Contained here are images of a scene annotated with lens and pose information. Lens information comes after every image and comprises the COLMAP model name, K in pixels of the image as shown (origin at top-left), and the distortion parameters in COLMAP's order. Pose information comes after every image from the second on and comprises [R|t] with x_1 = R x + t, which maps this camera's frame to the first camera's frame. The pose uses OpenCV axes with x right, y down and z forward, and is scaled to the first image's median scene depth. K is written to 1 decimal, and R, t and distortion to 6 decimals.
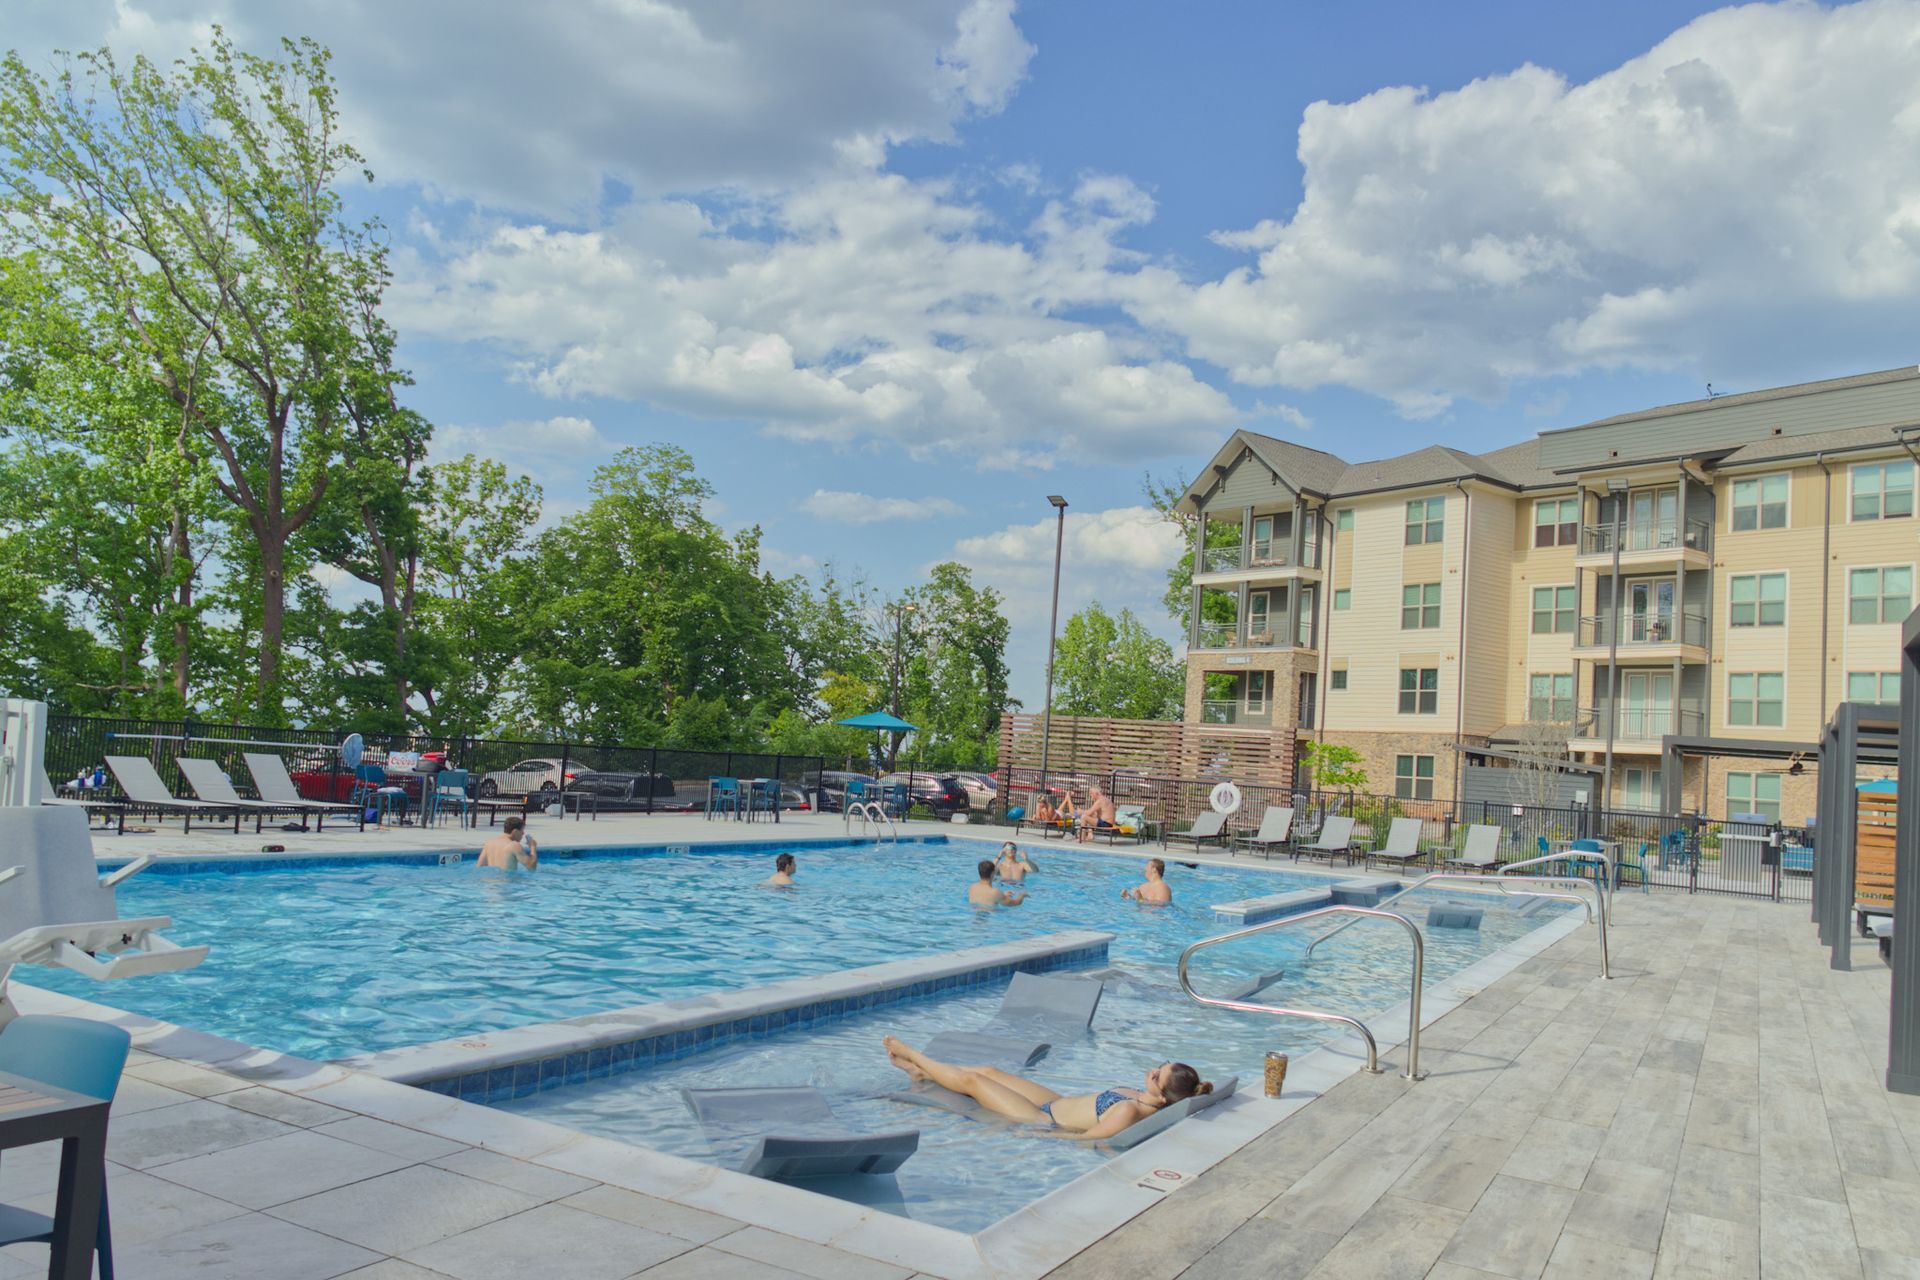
lens RADIAL K [[1409.1, 0, 960.0], [0, 1409.1, 640.0], [0, 0, 1]] dist [-0.017605, -0.007891]
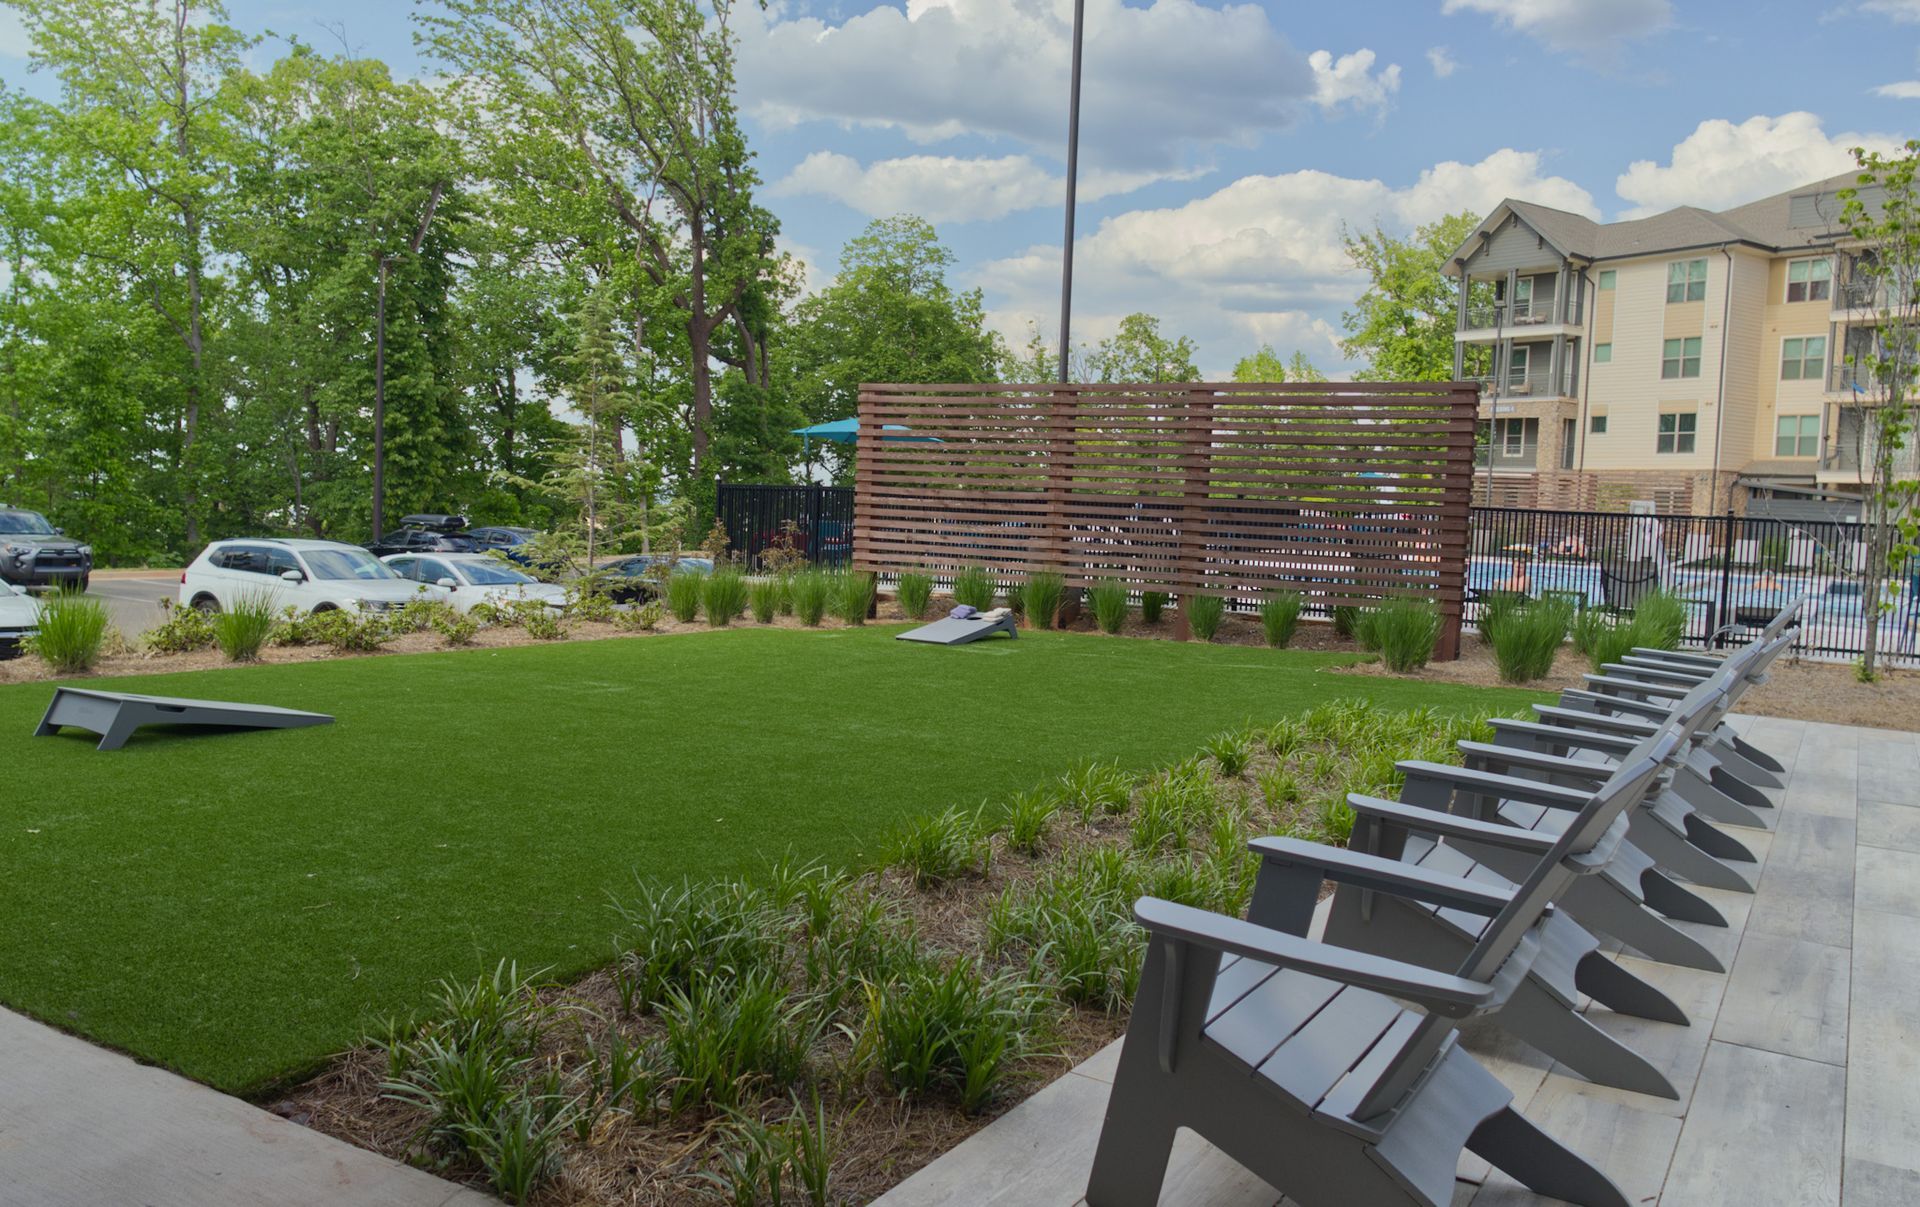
lens RADIAL K [[1465.0, 0, 960.0], [0, 1465.0, 603.5], [0, 0, 1]] dist [-0.024436, 0.000744]
pose [[0.998699, -0.026970, -0.043270, -0.207056], [0.033265, 0.987808, 0.152081, -0.026090], [0.038641, -0.153323, 0.987420, -0.211199]]
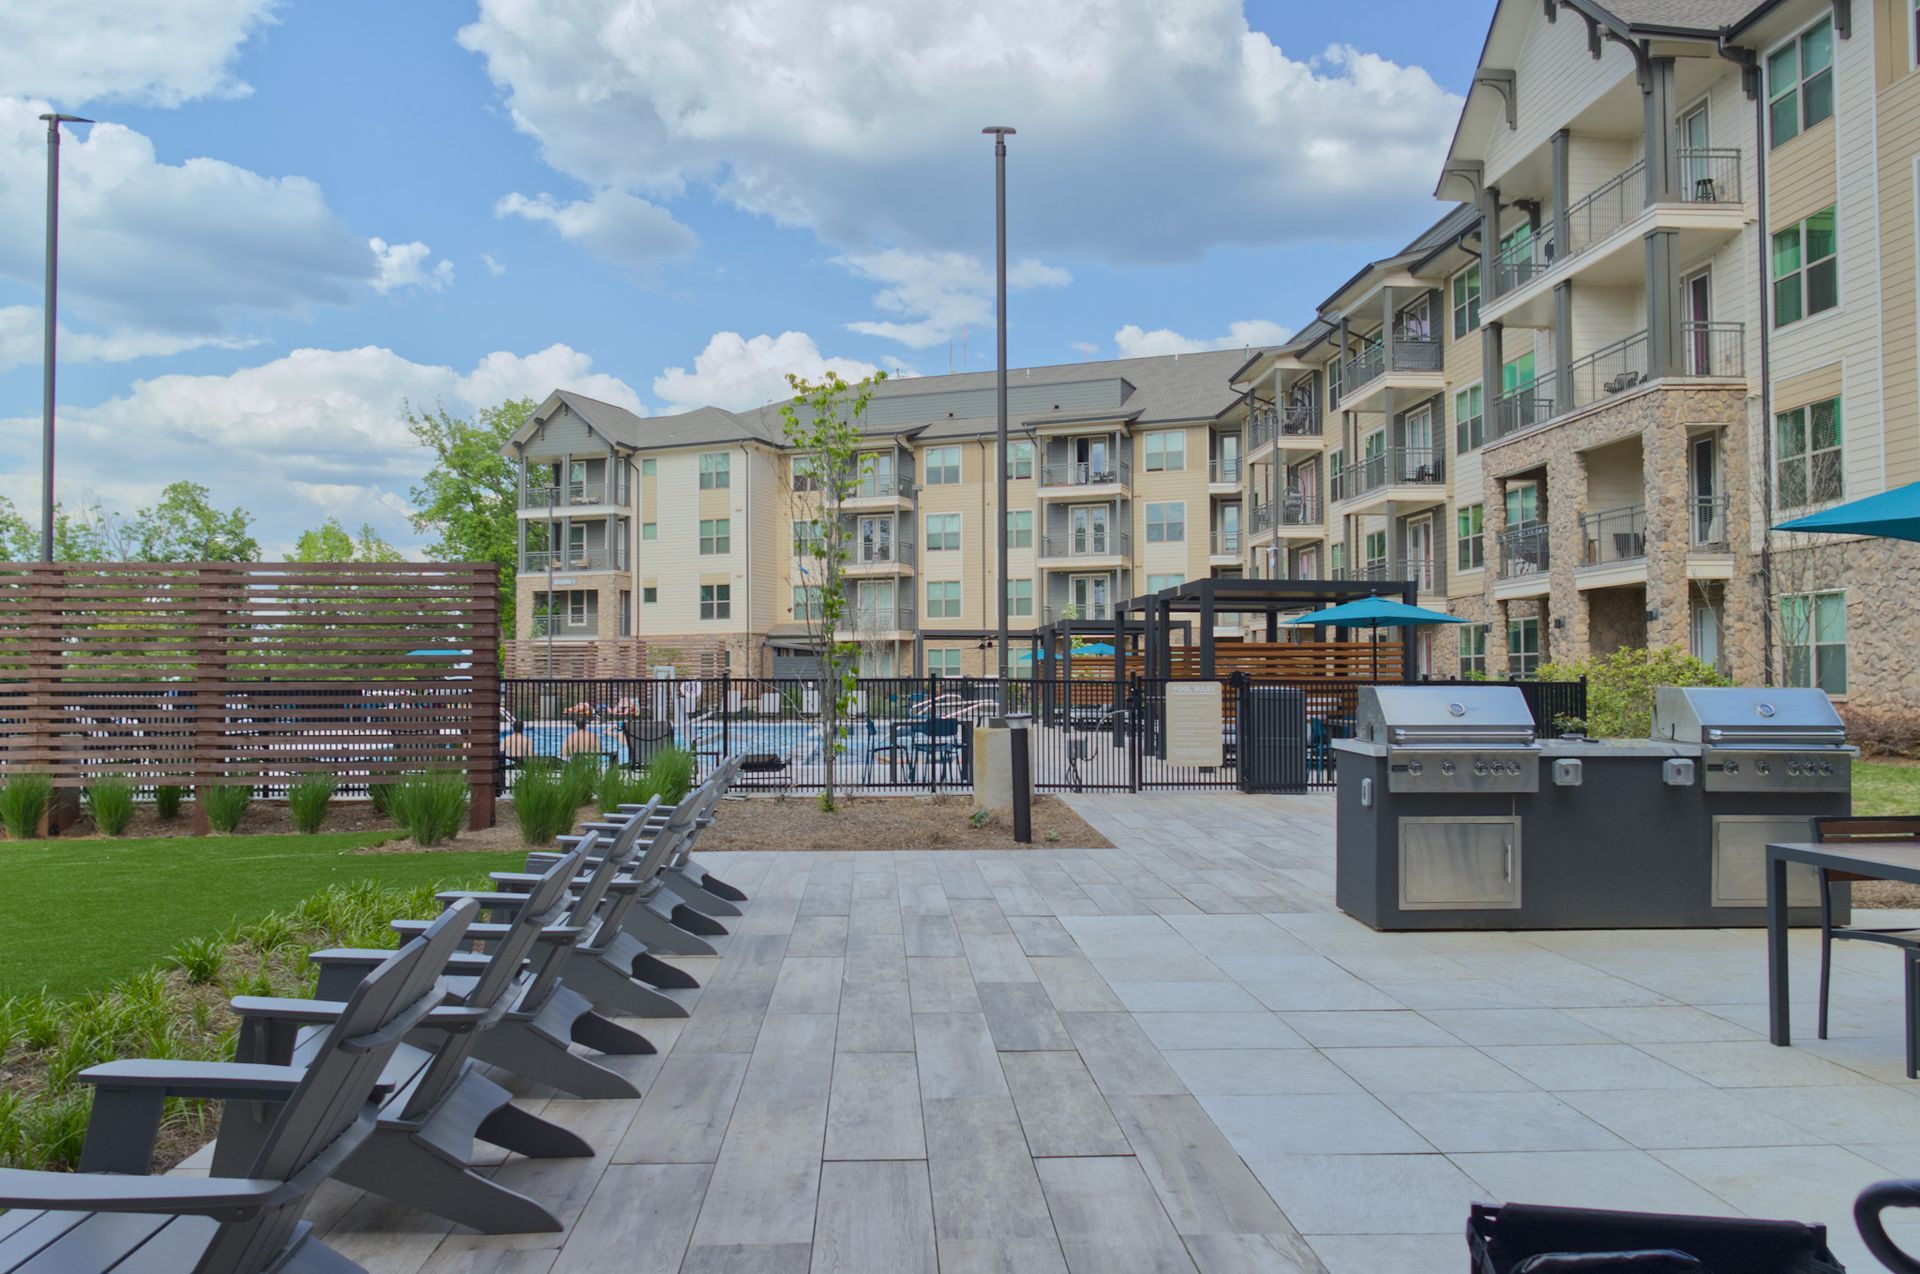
lens RADIAL K [[1409.1, 0, 960.0], [0, 1409.1, 637.0], [0, 0, 1]] dist [-0.017605, -0.007891]
pose [[0.835475, -0.057077, 0.546556, -0.199045], [0.017974, 0.996898, 0.076631, -0.027127], [-0.549235, -0.054200, 0.833909, -0.215334]]
